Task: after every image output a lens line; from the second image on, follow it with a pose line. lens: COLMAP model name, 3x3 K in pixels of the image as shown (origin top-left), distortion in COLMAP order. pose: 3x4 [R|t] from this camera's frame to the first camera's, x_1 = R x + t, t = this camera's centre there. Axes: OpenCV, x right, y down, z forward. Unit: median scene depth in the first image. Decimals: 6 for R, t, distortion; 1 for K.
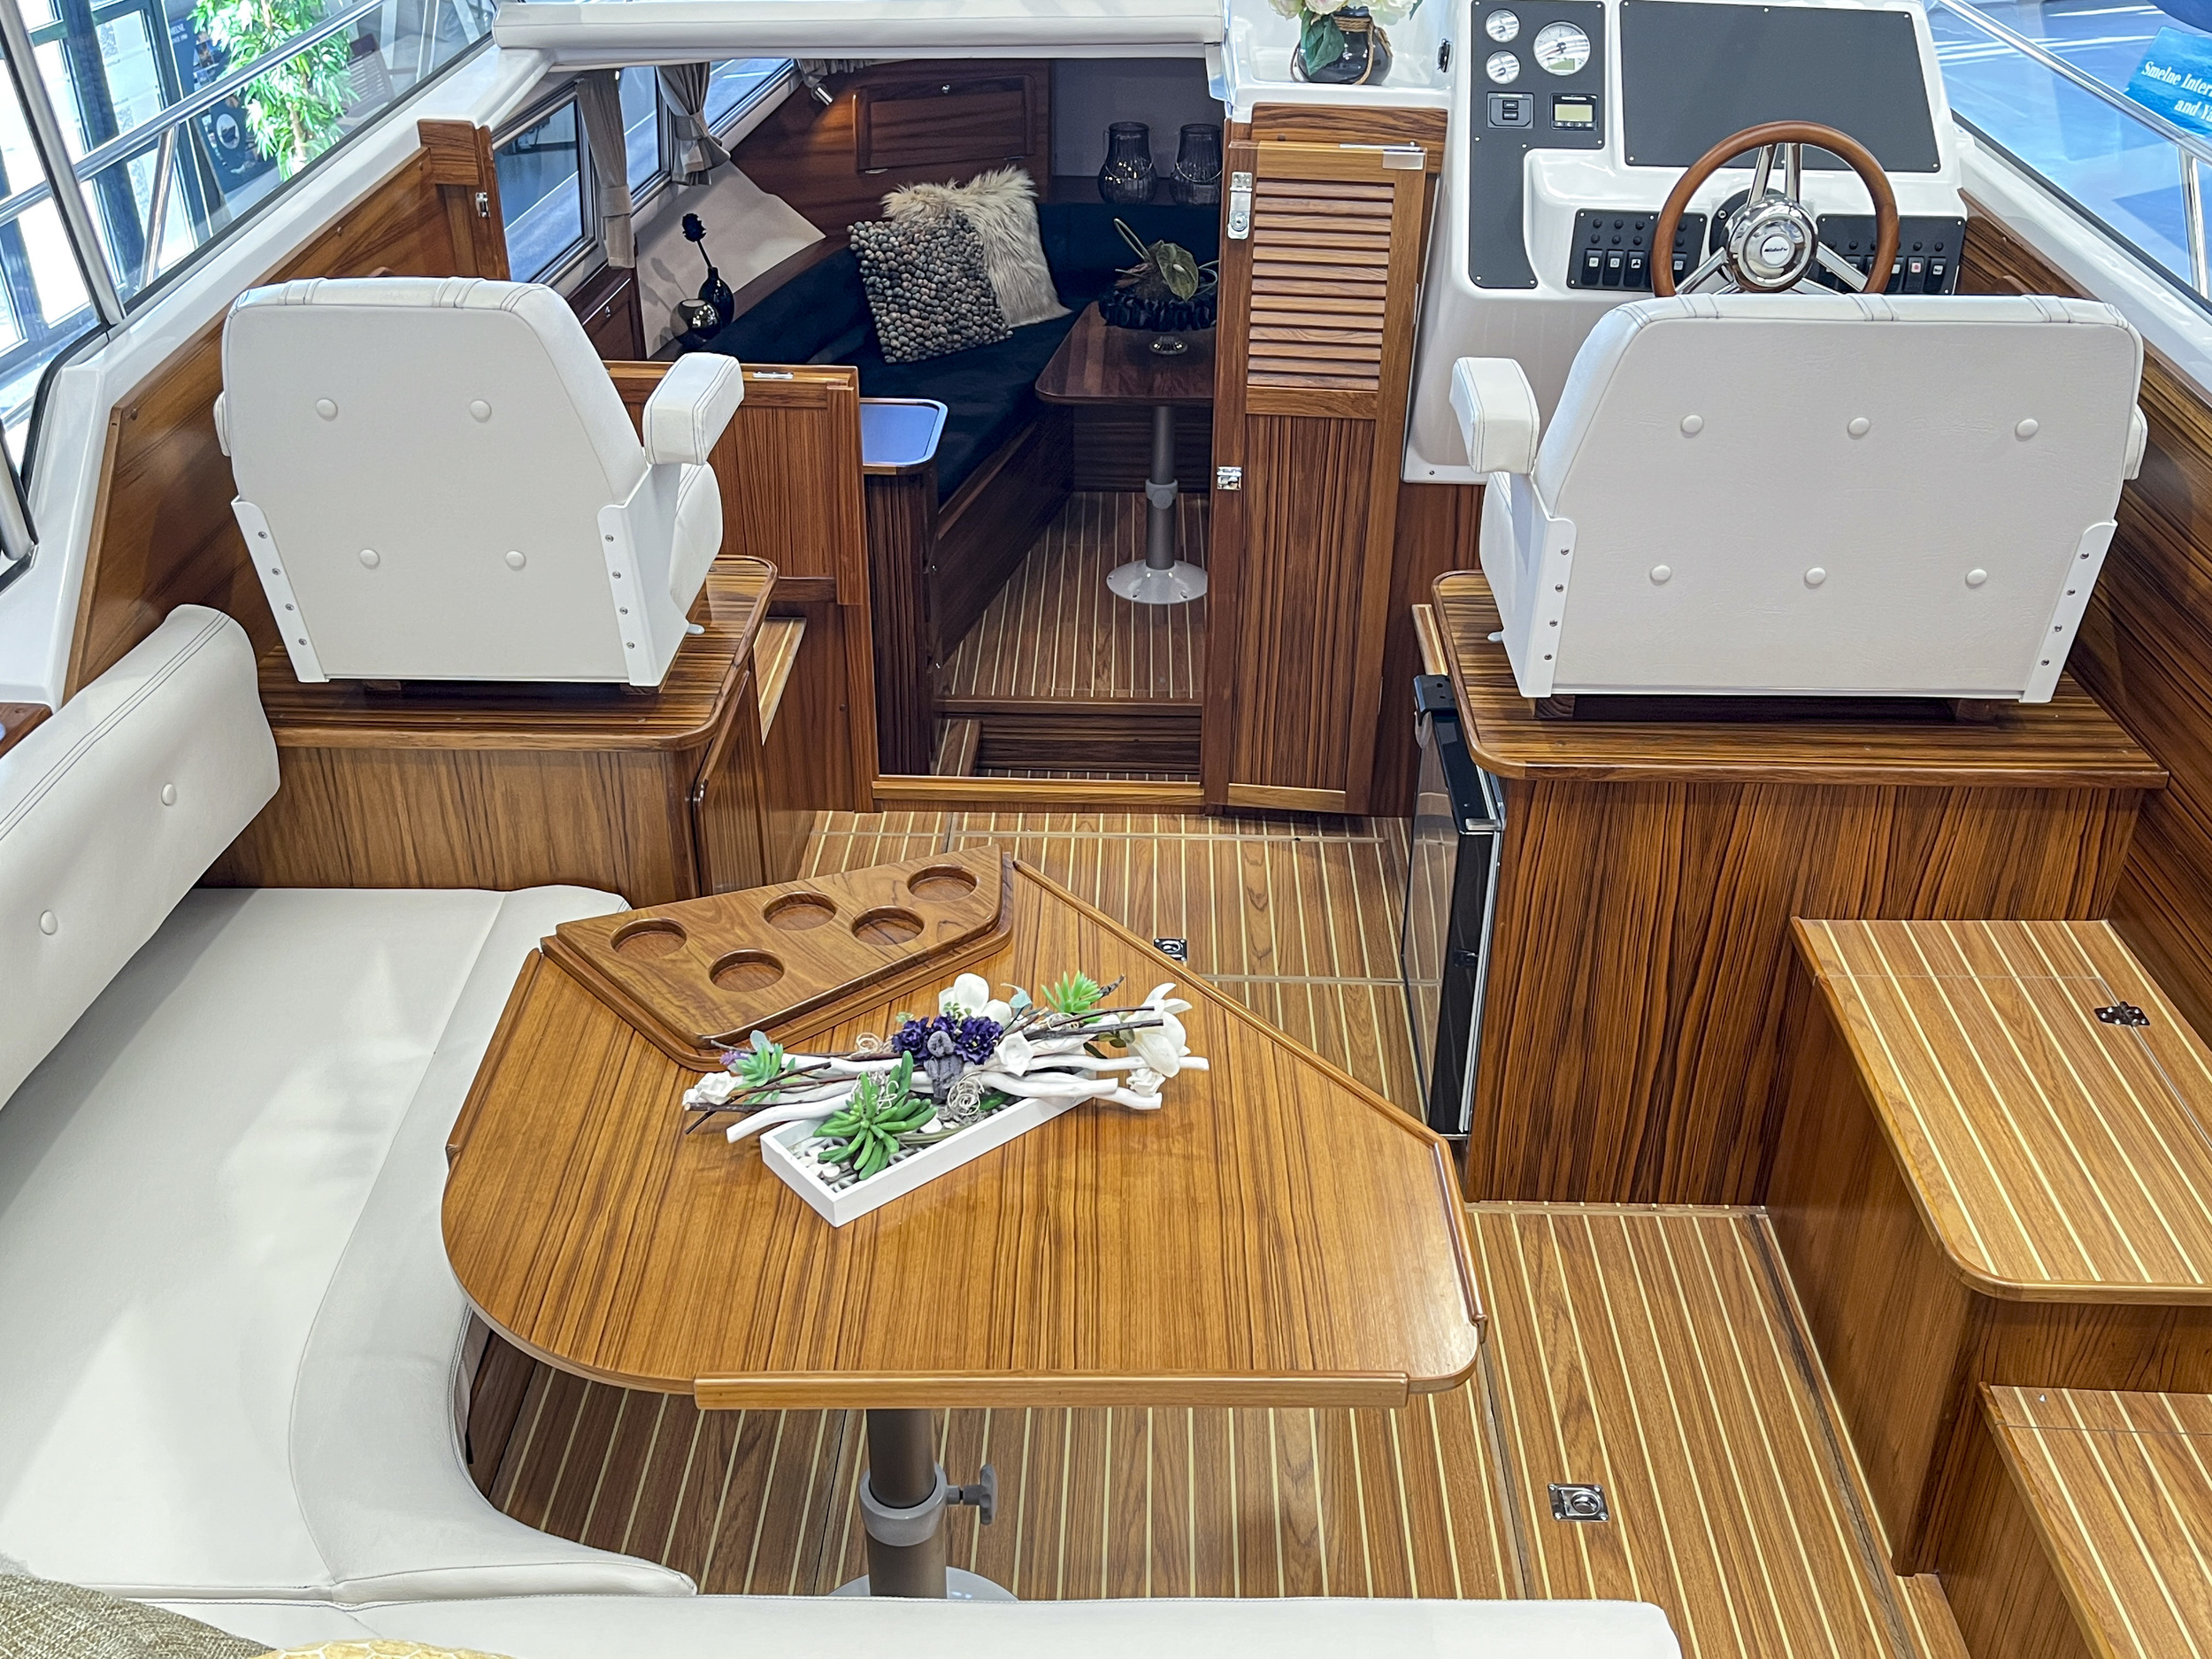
lens RADIAL K [[2157.0, 0, 1106.0], [0, 2157.0, 829.5], [0, 0, 1]] dist [0.001776, 0.000112]
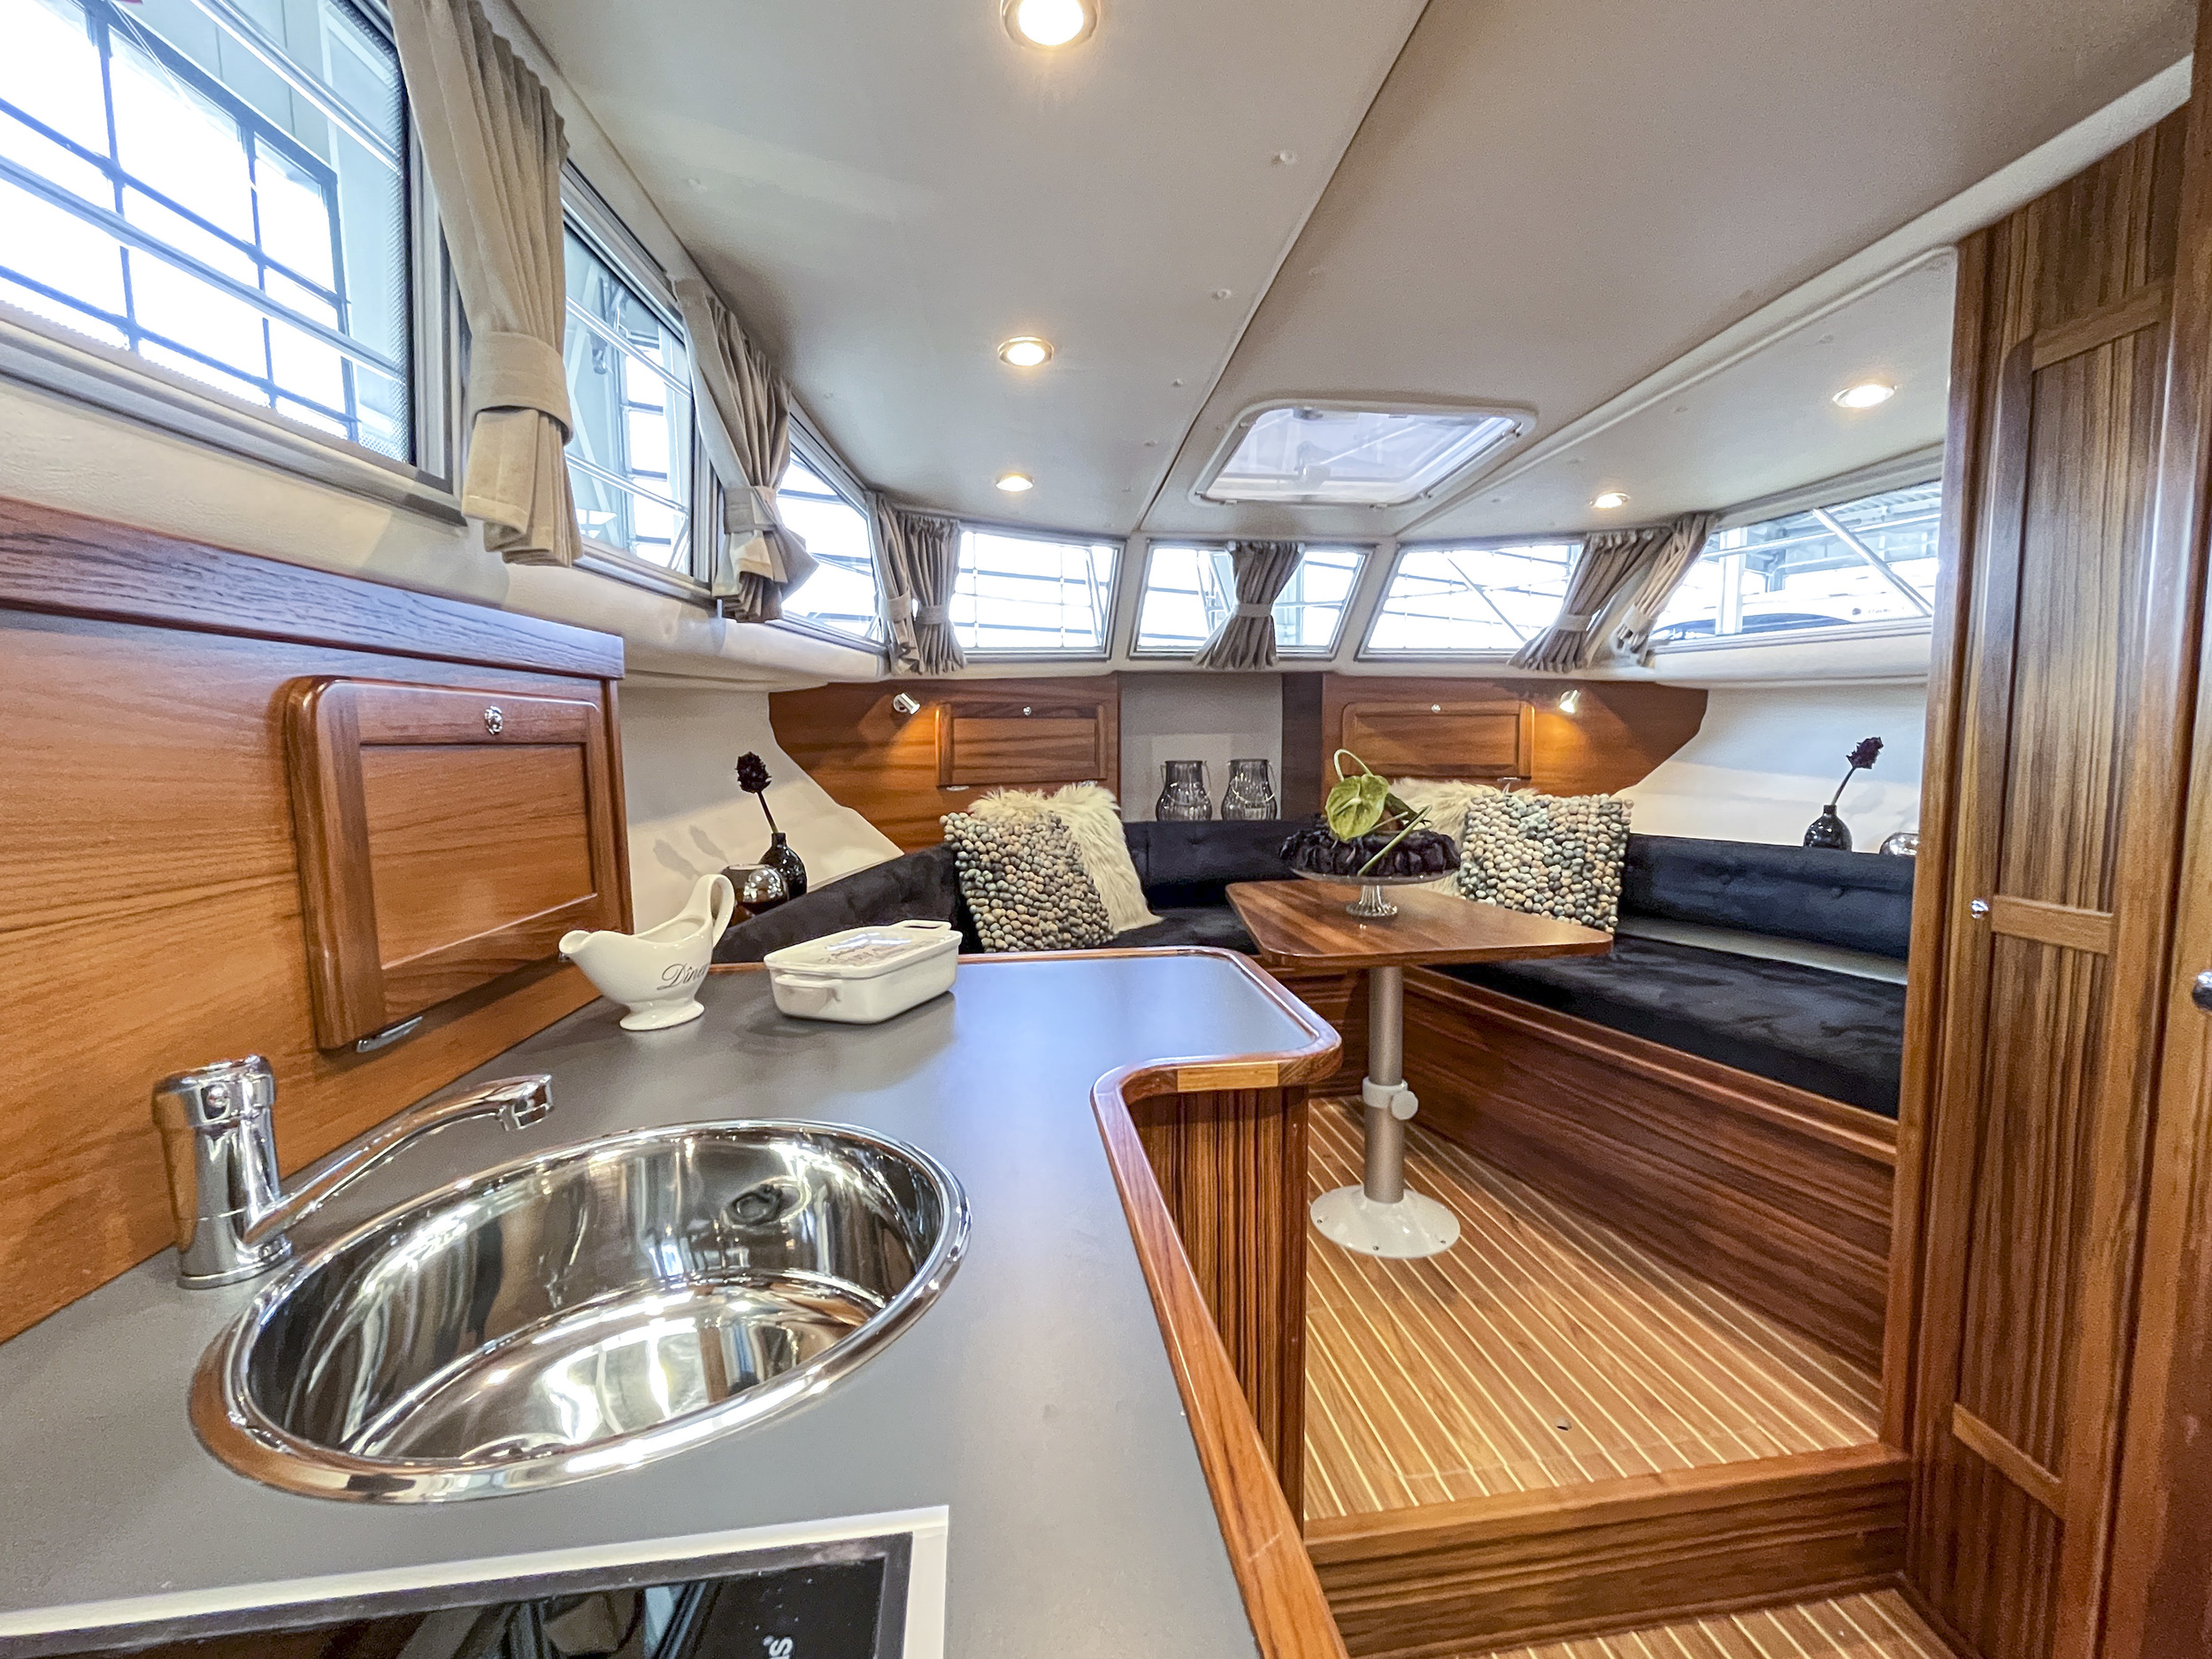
lens RADIAL K [[938.4, 0, 1106.0], [0, 938.4, 829.5], [0, 0, 1]] dist [-0.000044, 0.000069]
pose [[0.985729, -0.034655, 0.164732, -0.115225], [0.103001, 0.898179, -0.427393, -0.104075], [-0.133148, 0.438261, 0.888931, 0.645844]]
